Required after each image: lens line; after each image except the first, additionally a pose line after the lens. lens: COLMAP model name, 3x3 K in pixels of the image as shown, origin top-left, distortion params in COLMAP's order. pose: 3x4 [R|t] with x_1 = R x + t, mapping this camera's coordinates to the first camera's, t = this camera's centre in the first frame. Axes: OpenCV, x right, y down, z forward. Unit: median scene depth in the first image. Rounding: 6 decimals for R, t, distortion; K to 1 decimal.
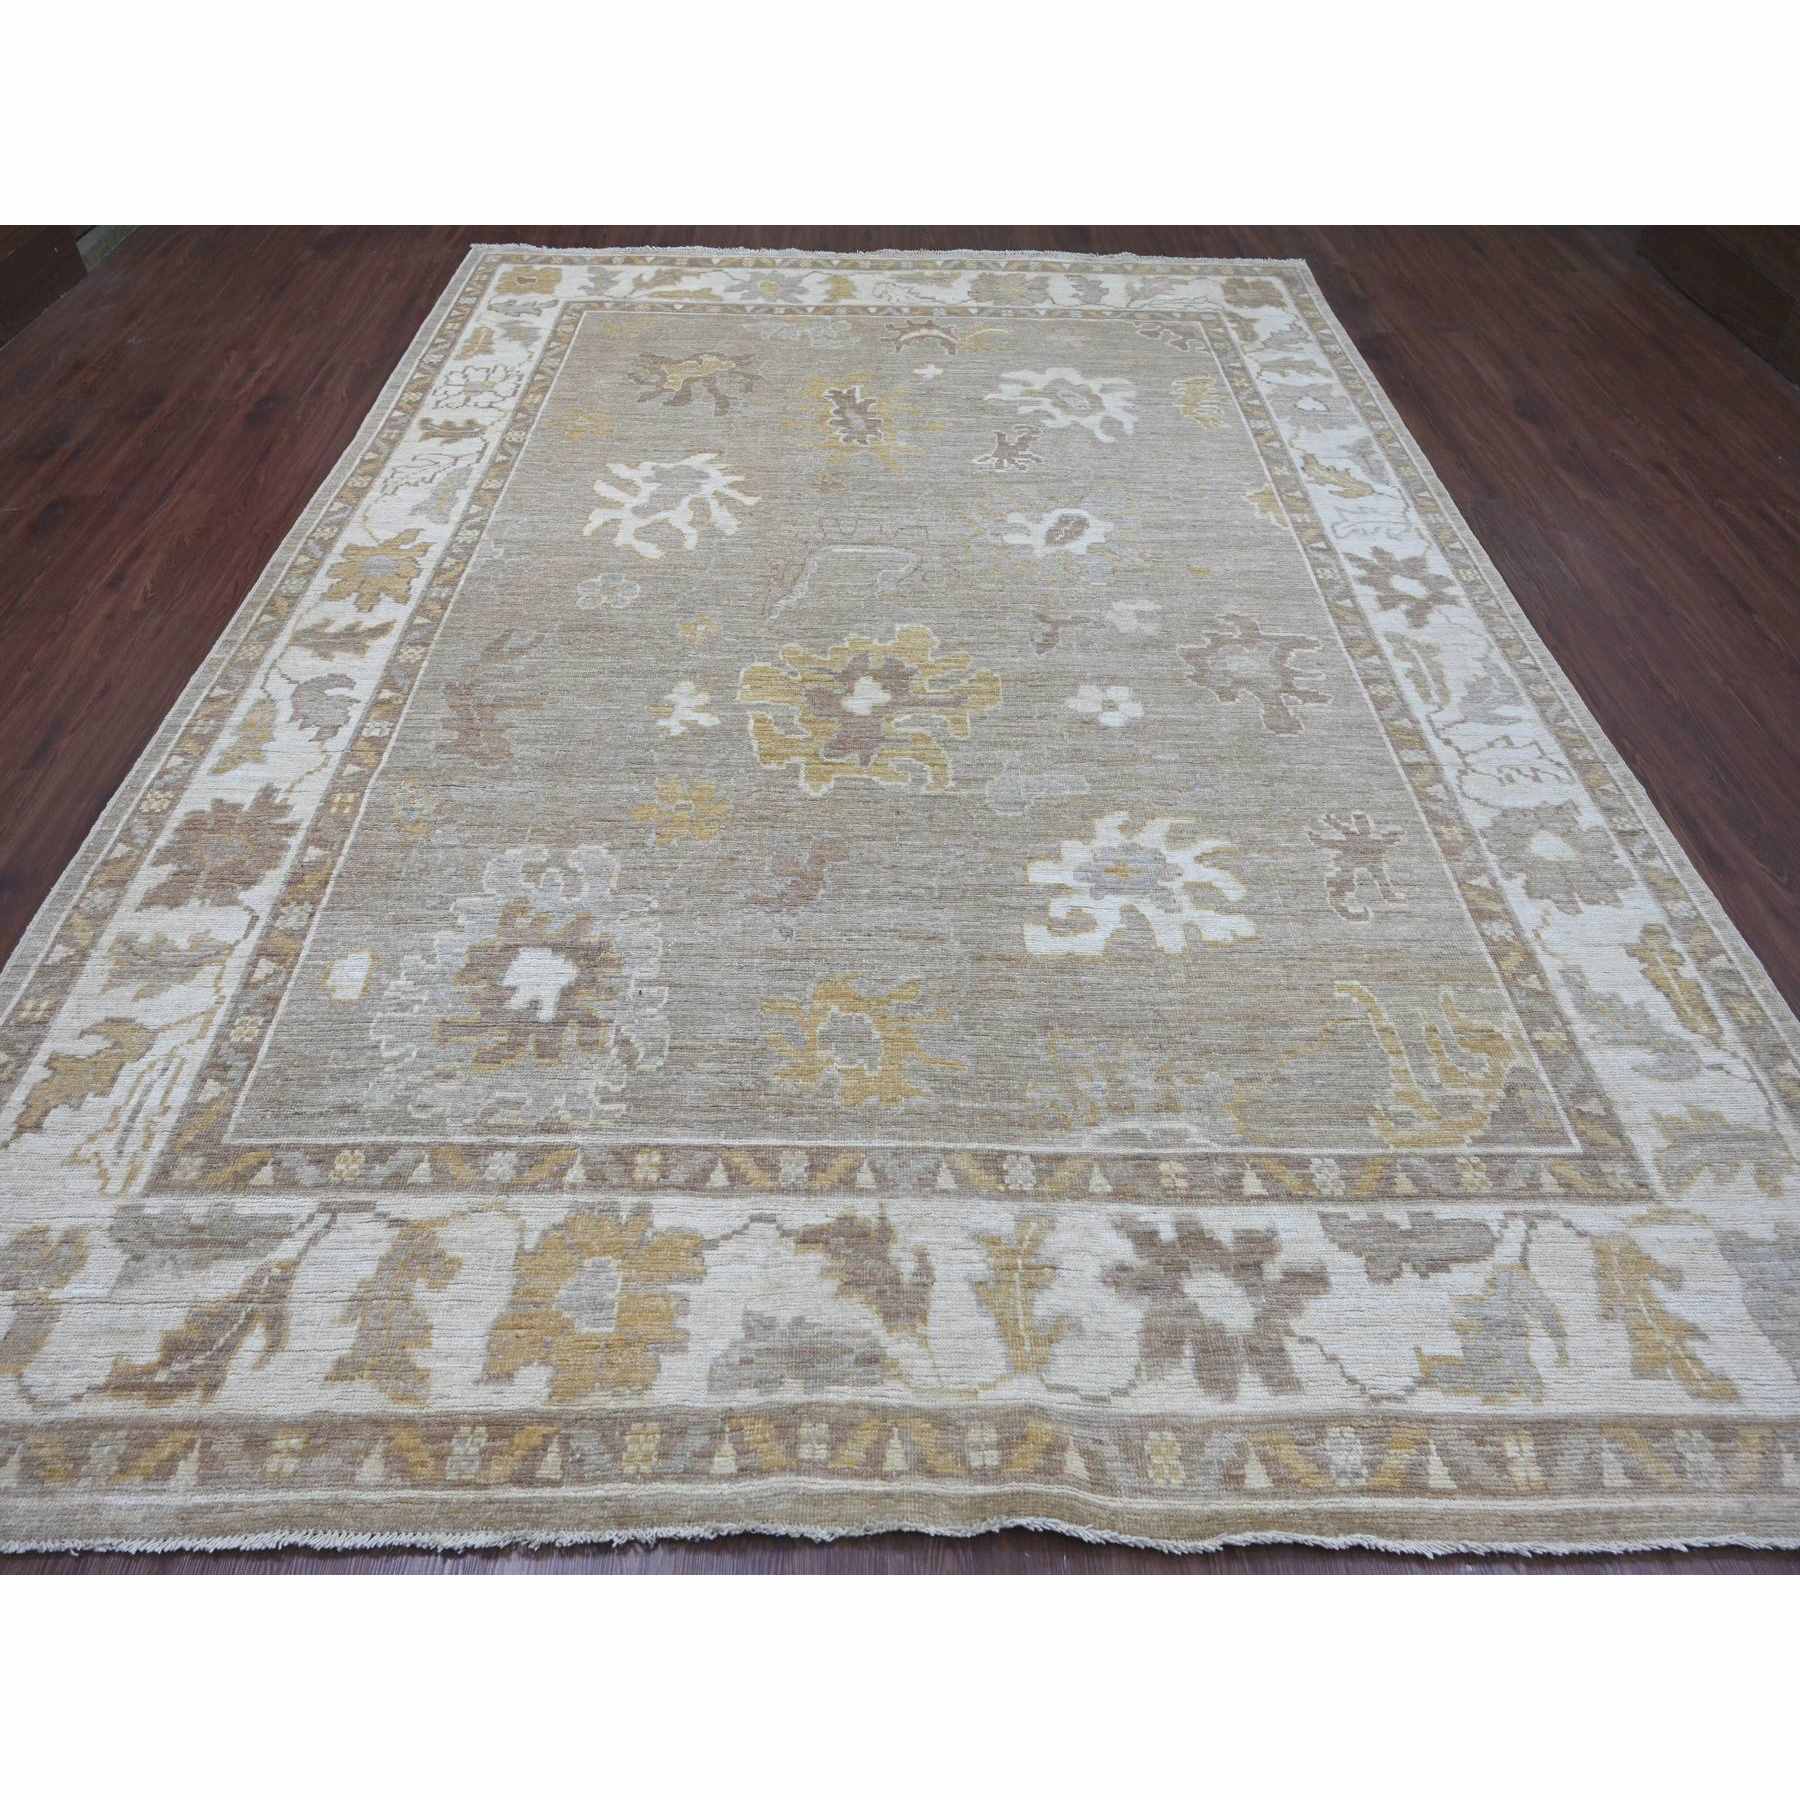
lens RADIAL K [[1062.7, 0, 900.0], [0, 1062.7, 900.0], [0, 0, 1]] dist [-0.007857, 0.000764]
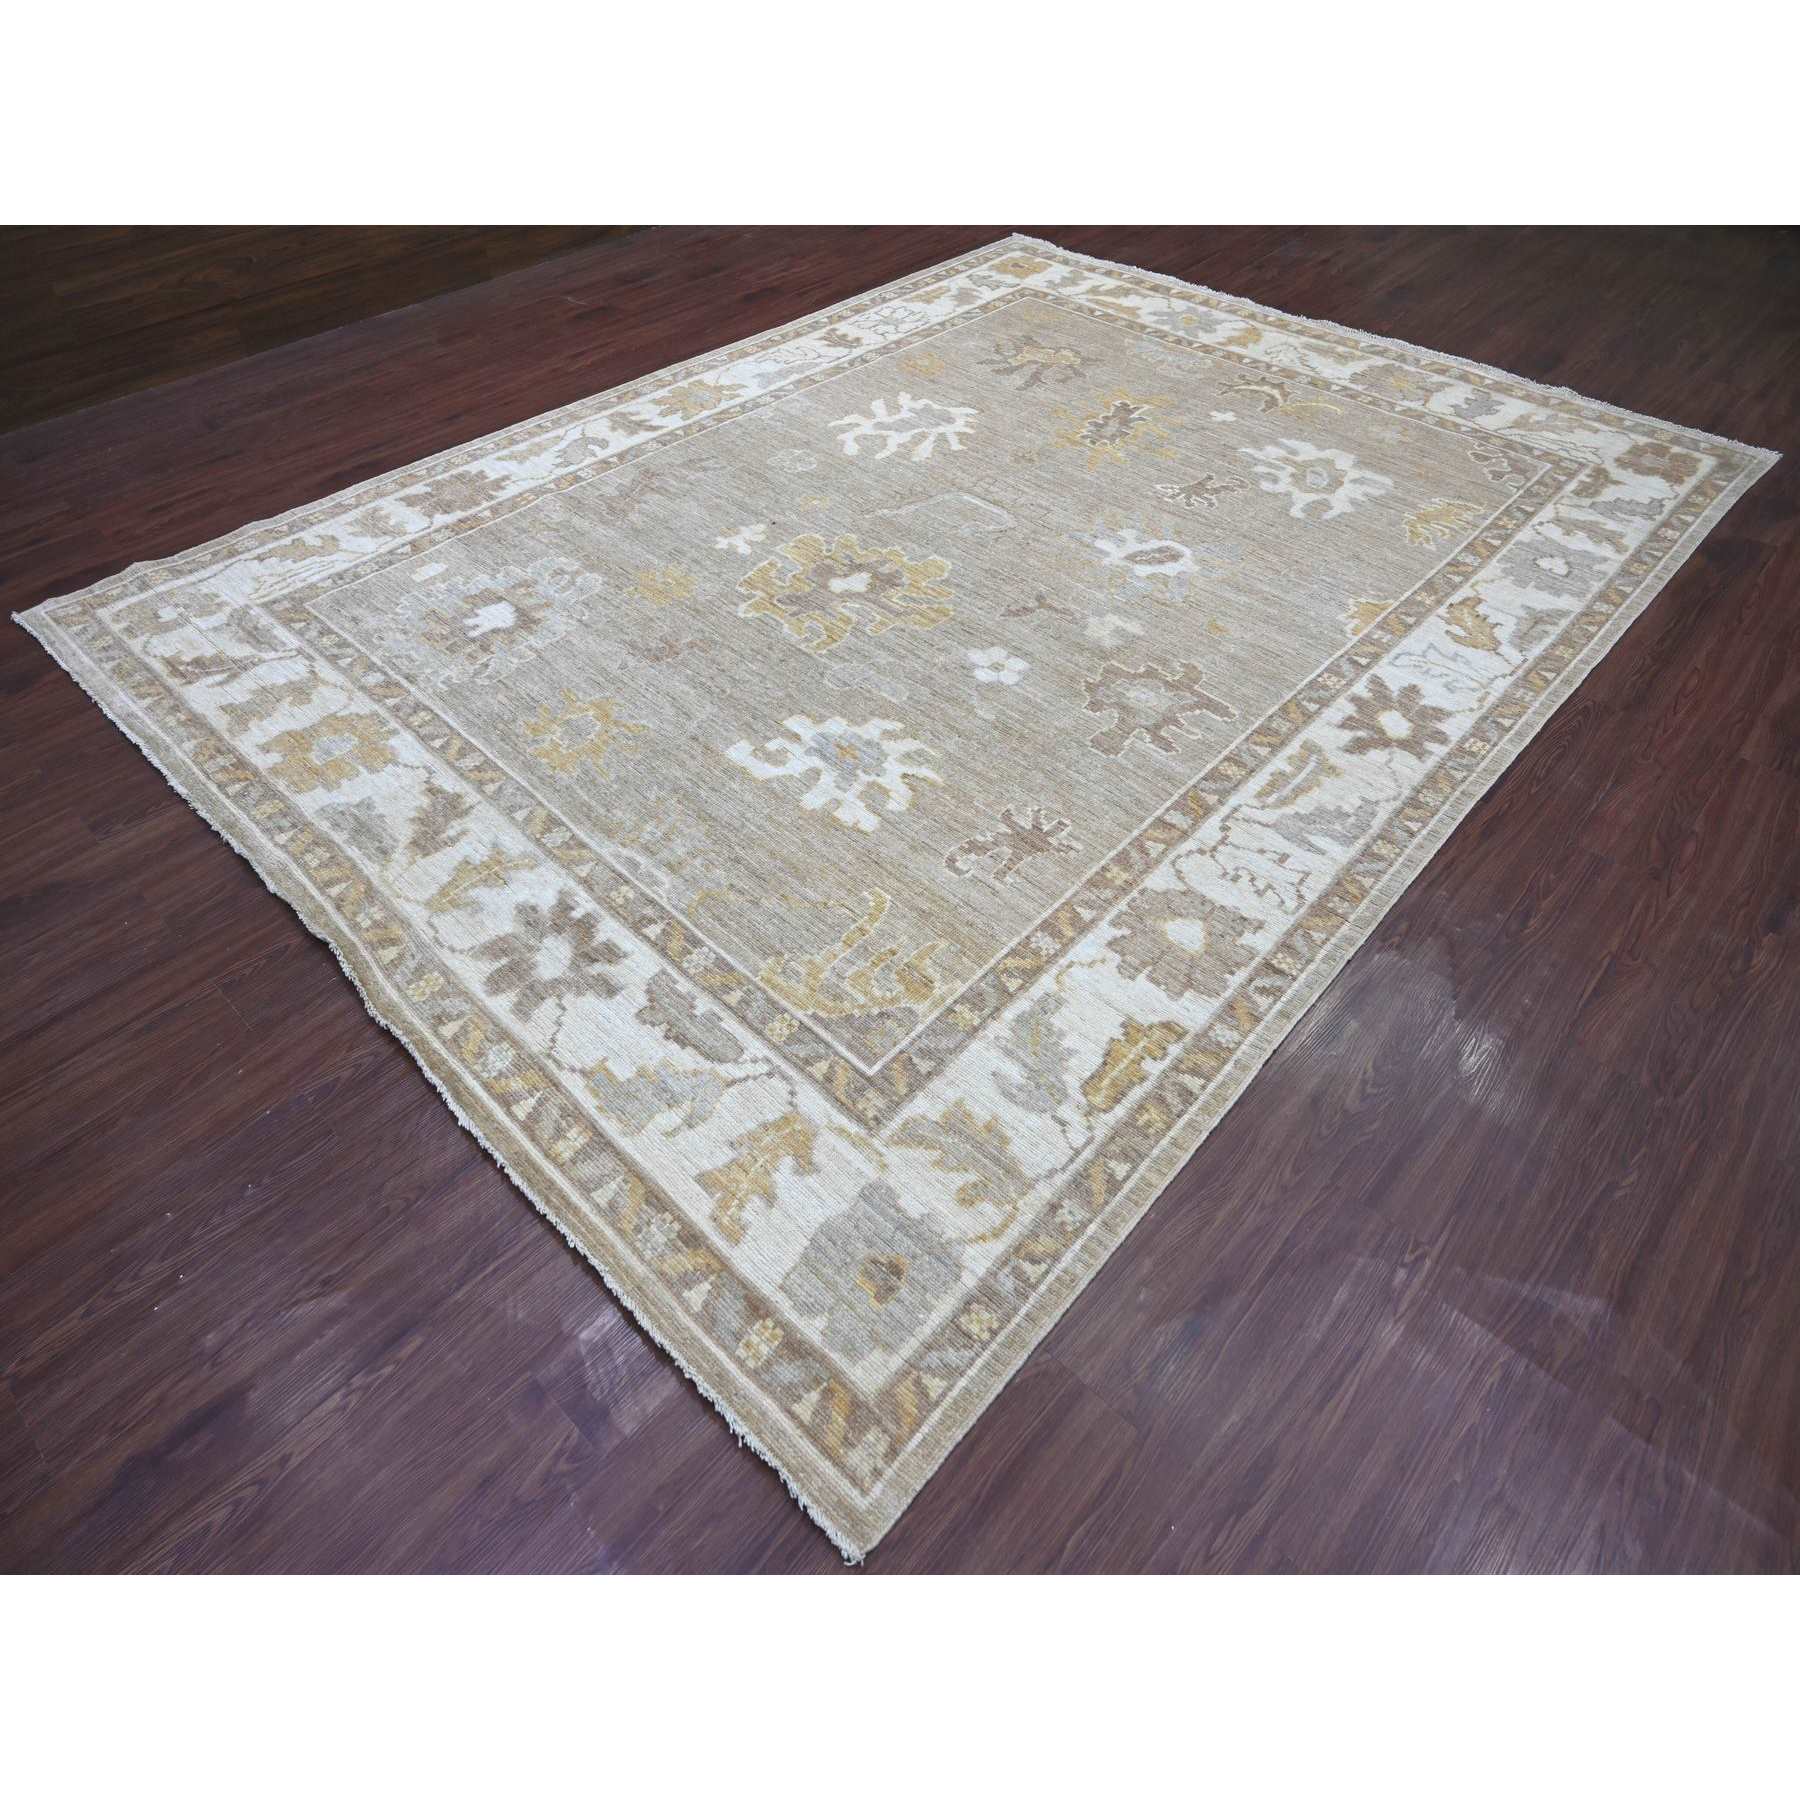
lens RADIAL K [[1062.7, 0, 900.0], [0, 1062.7, 900.0], [0, 0, 1]] dist [-0.007857, 0.000764]
pose [[0.721732, 0.502306, -0.476227, 0.818359], [-0.522656, 0.846561, 0.100824, -0.034170], [0.453799, 0.176136, 0.873523, 0.006177]]
